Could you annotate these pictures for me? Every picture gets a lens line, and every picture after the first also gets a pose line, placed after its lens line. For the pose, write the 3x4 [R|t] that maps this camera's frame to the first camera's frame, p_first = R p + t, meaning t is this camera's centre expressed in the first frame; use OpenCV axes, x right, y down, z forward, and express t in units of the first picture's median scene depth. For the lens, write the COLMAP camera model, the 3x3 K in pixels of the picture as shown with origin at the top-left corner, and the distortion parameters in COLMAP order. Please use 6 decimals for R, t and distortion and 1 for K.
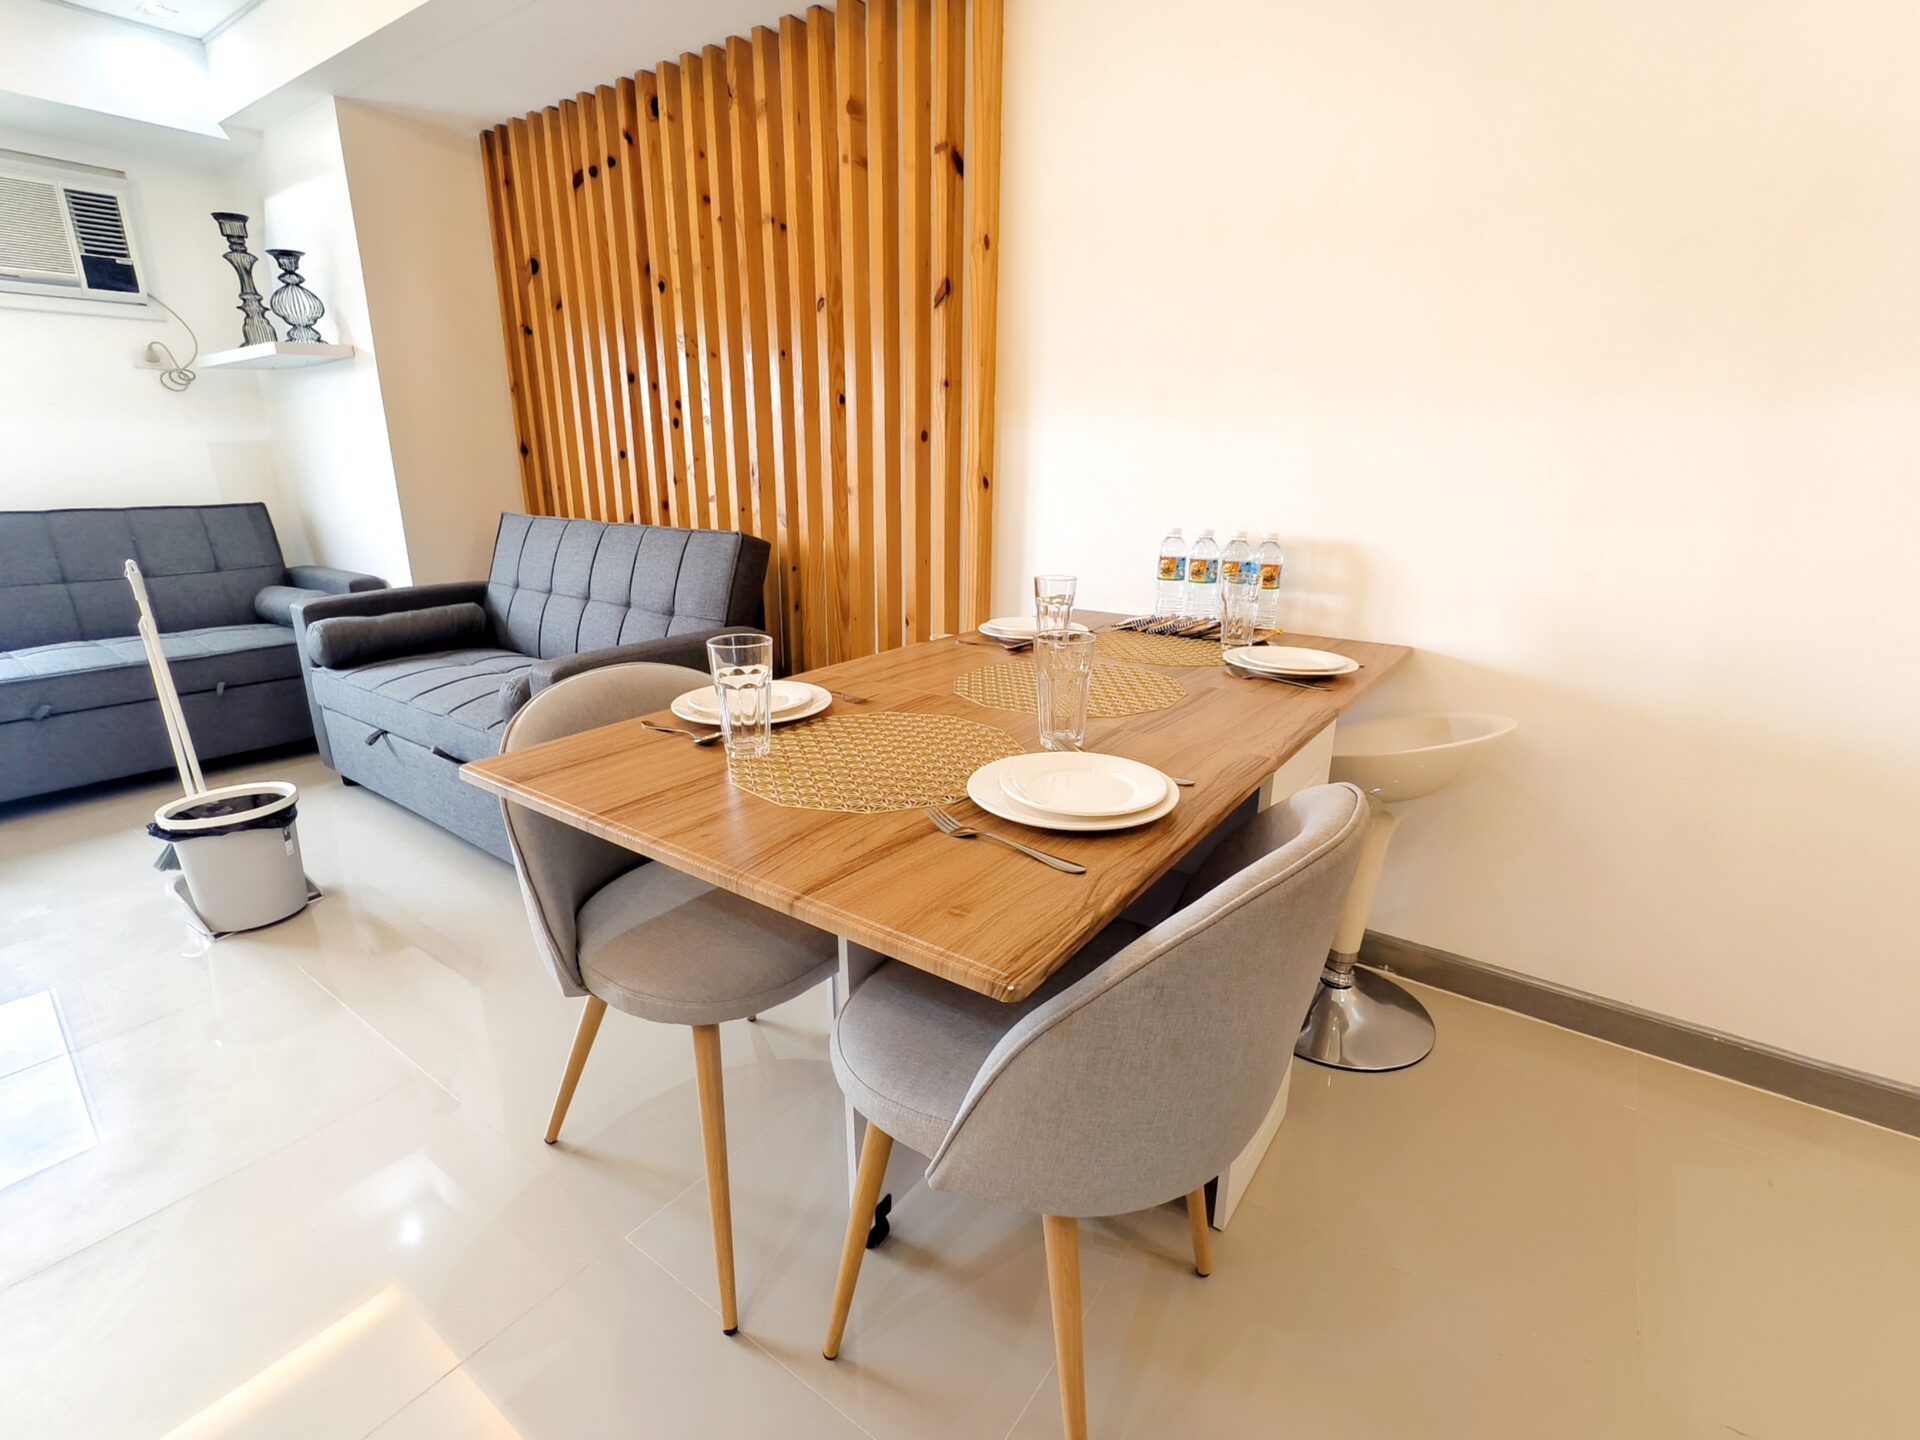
lens RADIAL K [[890.8, 0, 964.7], [0, 890.8, 721.7], [0, 0, 1]] dist [0.003595, -0.003149]
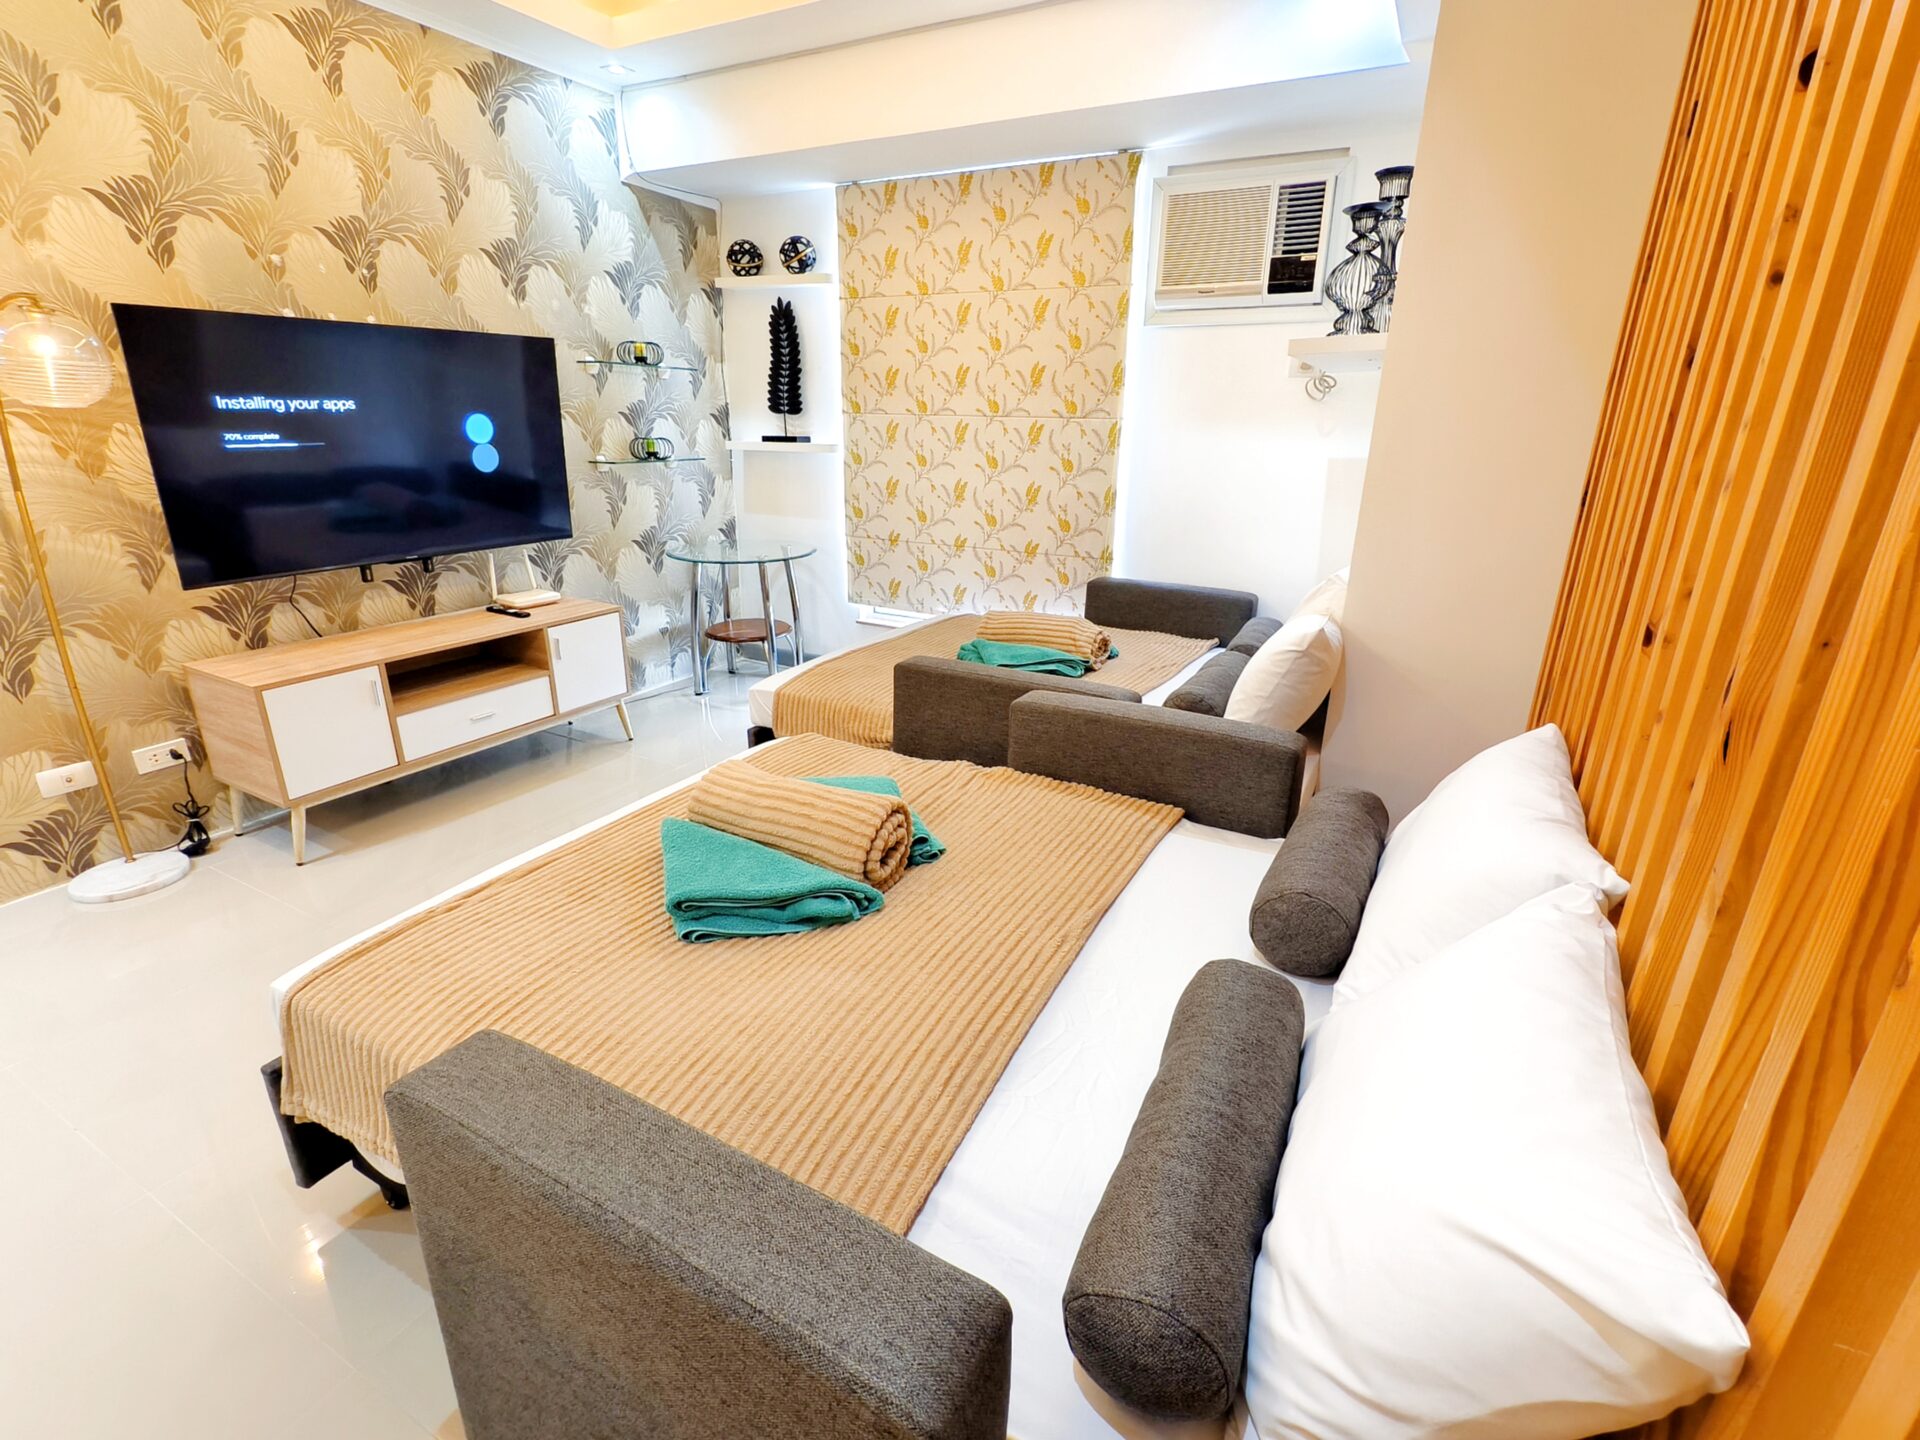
lens RADIAL K [[890.8, 0, 964.5], [0, 890.8, 721.7], [0, 0, 1]] dist [0.003595, -0.003149]
pose [[0.131202, 0.315941, -0.939663, -0.002469], [-0.294860, 0.917397, 0.267284, -0.243884], [0.946490, 0.242001, 0.213523, 0.640510]]
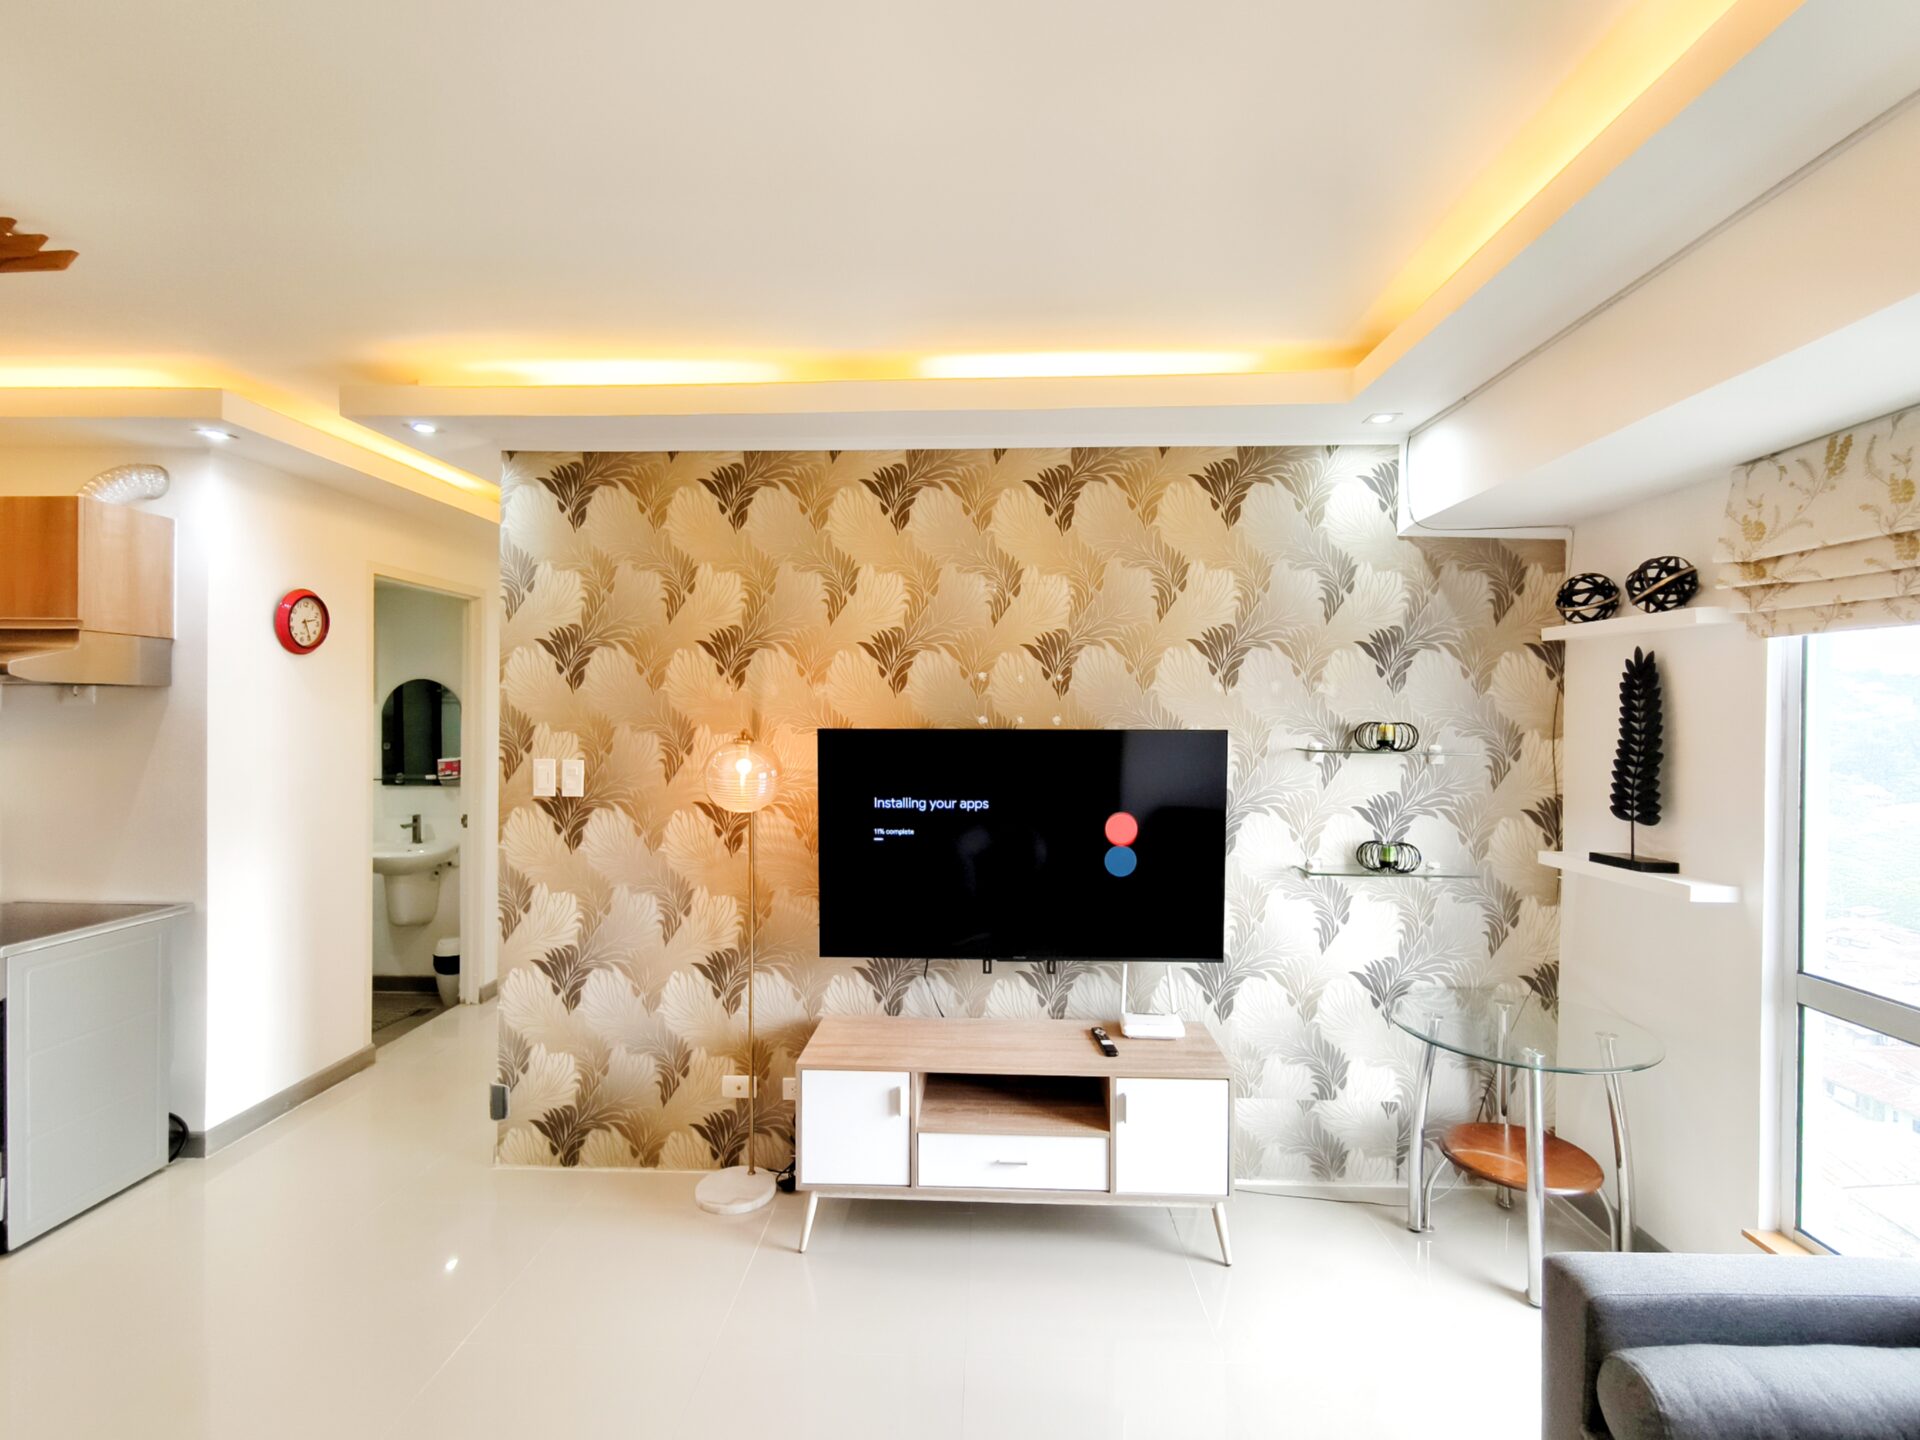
lens RADIAL K [[890.8, 0, 965.5], [0, 890.8, 722.7], [0, 0, 1]] dist [0.003595, -0.003149]
pose [[-0.828252, -0.017578, -0.560080, -0.483716], [-0.176674, 0.956720, 0.231242, -0.397379], [0.531775, 0.290478, -0.795511, 0.854703]]
